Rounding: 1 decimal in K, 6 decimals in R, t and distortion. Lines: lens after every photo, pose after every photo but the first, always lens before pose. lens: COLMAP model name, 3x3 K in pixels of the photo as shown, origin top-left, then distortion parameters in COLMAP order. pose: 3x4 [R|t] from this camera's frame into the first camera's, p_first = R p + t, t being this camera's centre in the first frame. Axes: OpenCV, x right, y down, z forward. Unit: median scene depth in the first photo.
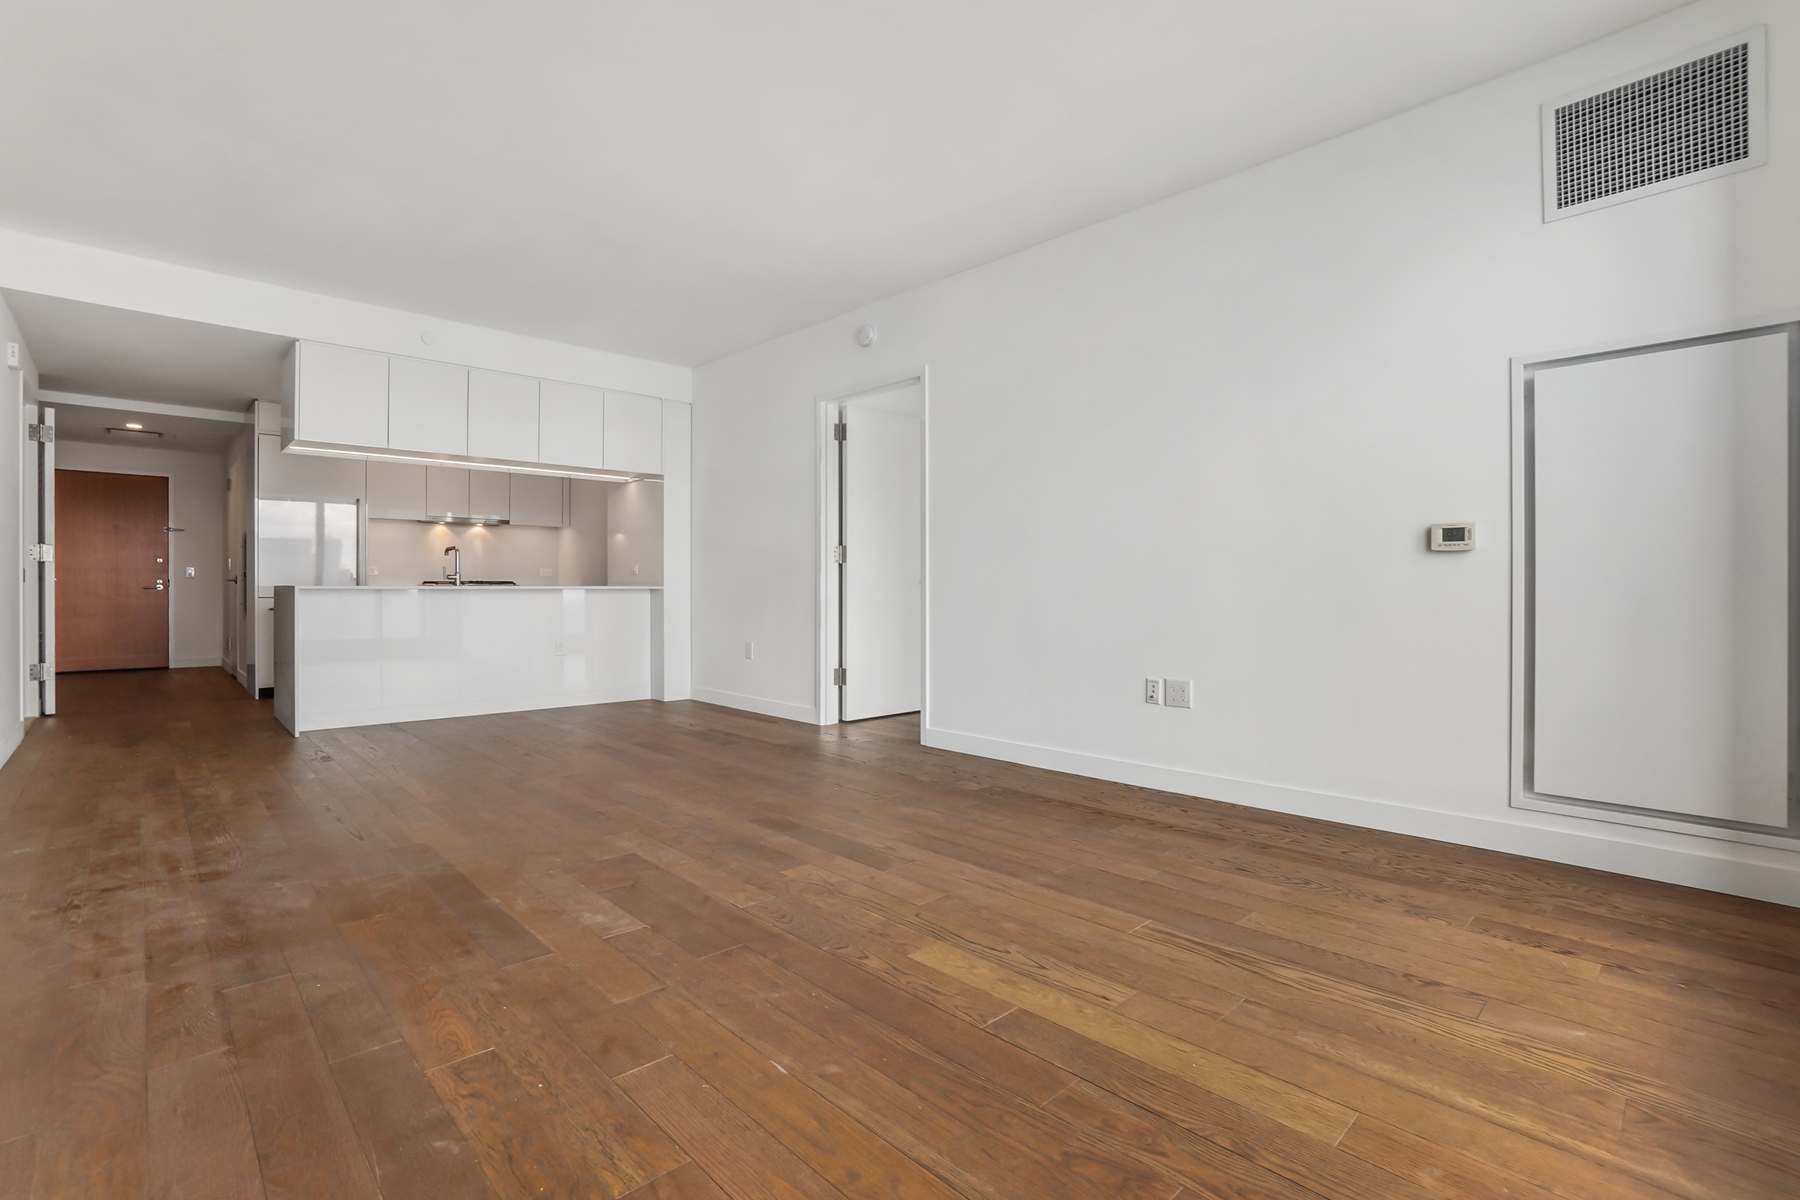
lens RADIAL K [[818.2, 0, 900.0], [0, 818.2, 600.0], [0, 0, 1]] dist [-0.065488, 0.027636]
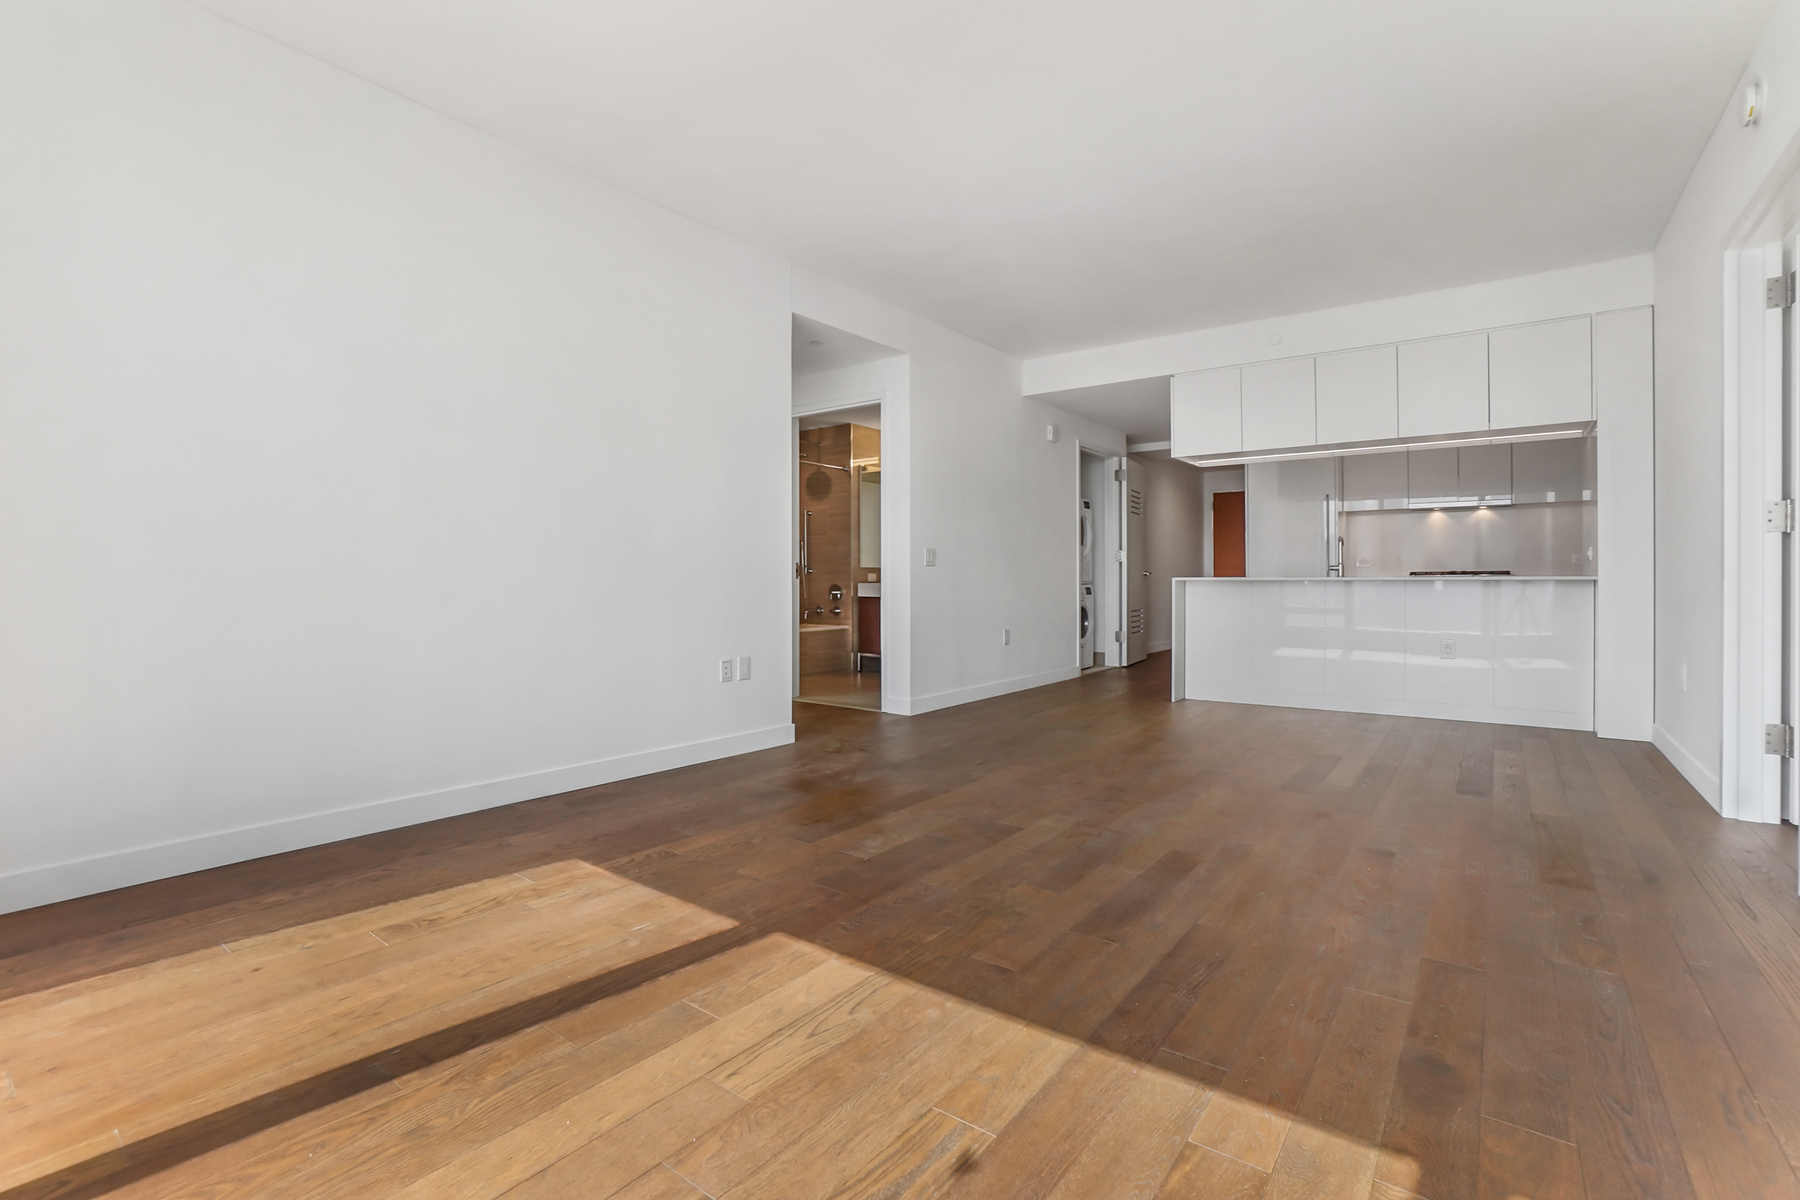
lens RADIAL K [[818.2, 0, 900.0], [0, 818.2, 600.0], [0, 0, 1]] dist [-0.065488, 0.027636]
pose [[0.155745, 0.022466, -0.987542, 0.541977], [-0.010504, 0.999722, 0.021086, -0.007503], [0.987741, 0.007089, 0.155938, 0.516070]]
